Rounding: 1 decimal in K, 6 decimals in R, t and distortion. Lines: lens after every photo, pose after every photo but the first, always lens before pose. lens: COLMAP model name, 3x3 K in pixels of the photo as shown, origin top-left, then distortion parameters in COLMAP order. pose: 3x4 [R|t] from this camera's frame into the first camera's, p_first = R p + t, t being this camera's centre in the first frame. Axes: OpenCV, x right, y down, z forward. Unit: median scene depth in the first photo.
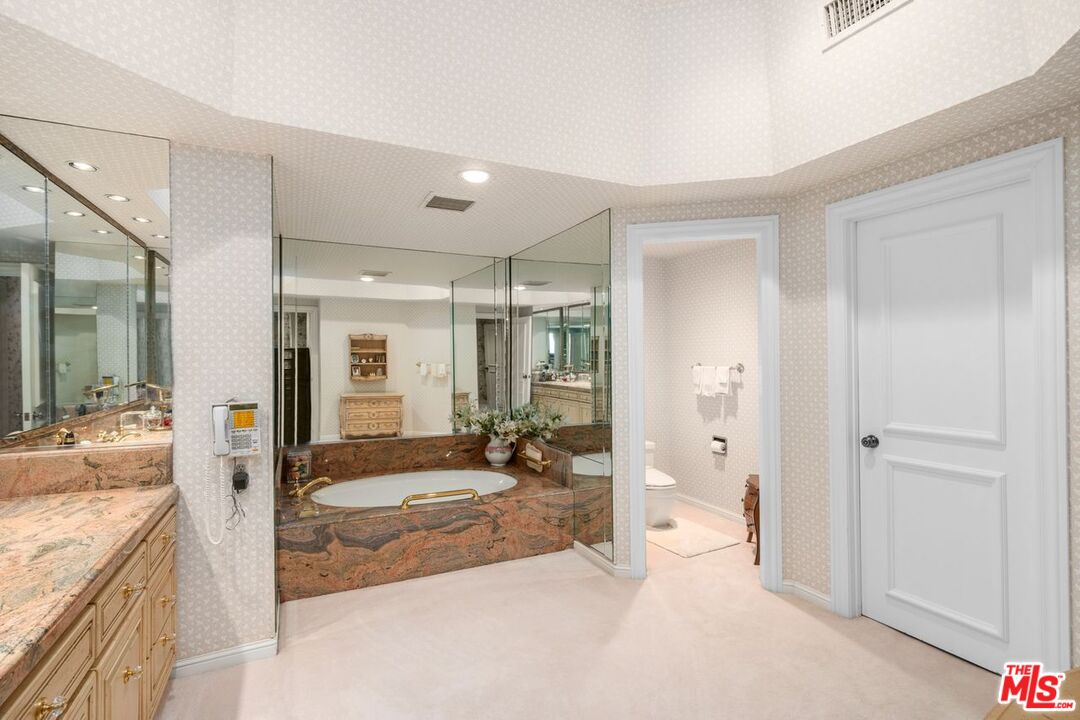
lens RADIAL K [[499.5, 0, 538.9], [0, 499.5, 358.9], [0, 0, 1]] dist [-0.002076, -0.000958]
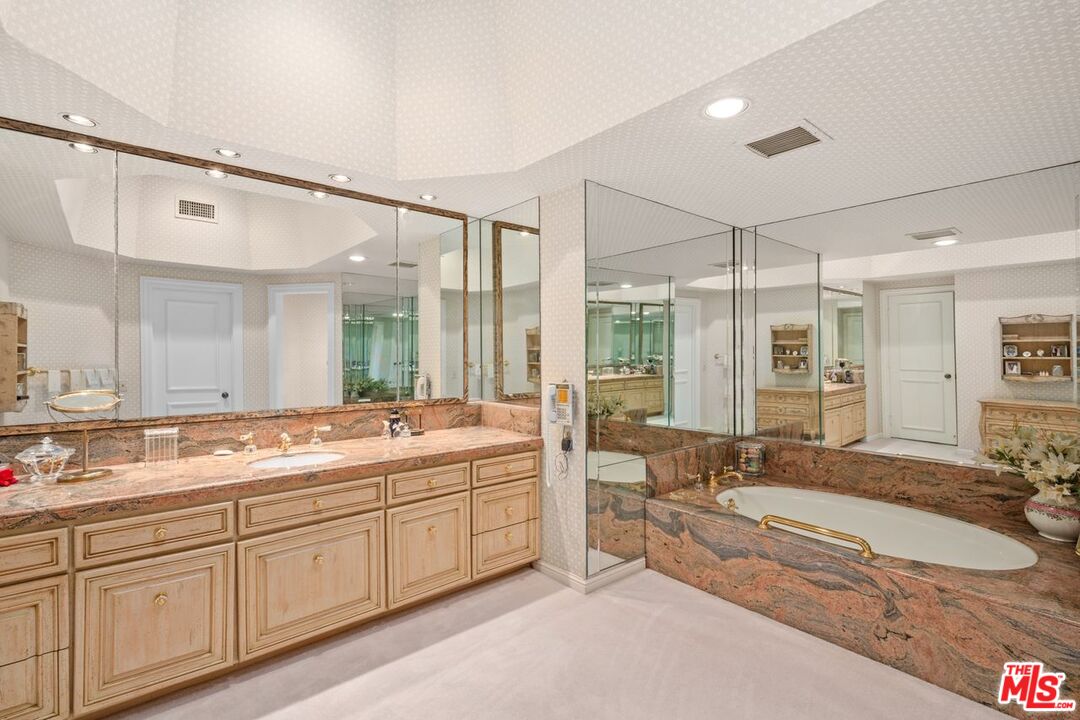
lens RADIAL K [[499.5, 0, 538.9], [0, 499.5, 358.9], [0, 0, 1]] dist [-0.002076, -0.000958]
pose [[0.245829, 0.009085, -0.969271, 0.418521], [0.001492, 0.999951, 0.009751, 0.009148], [0.969312, -0.003844, 0.245803, 0.412141]]
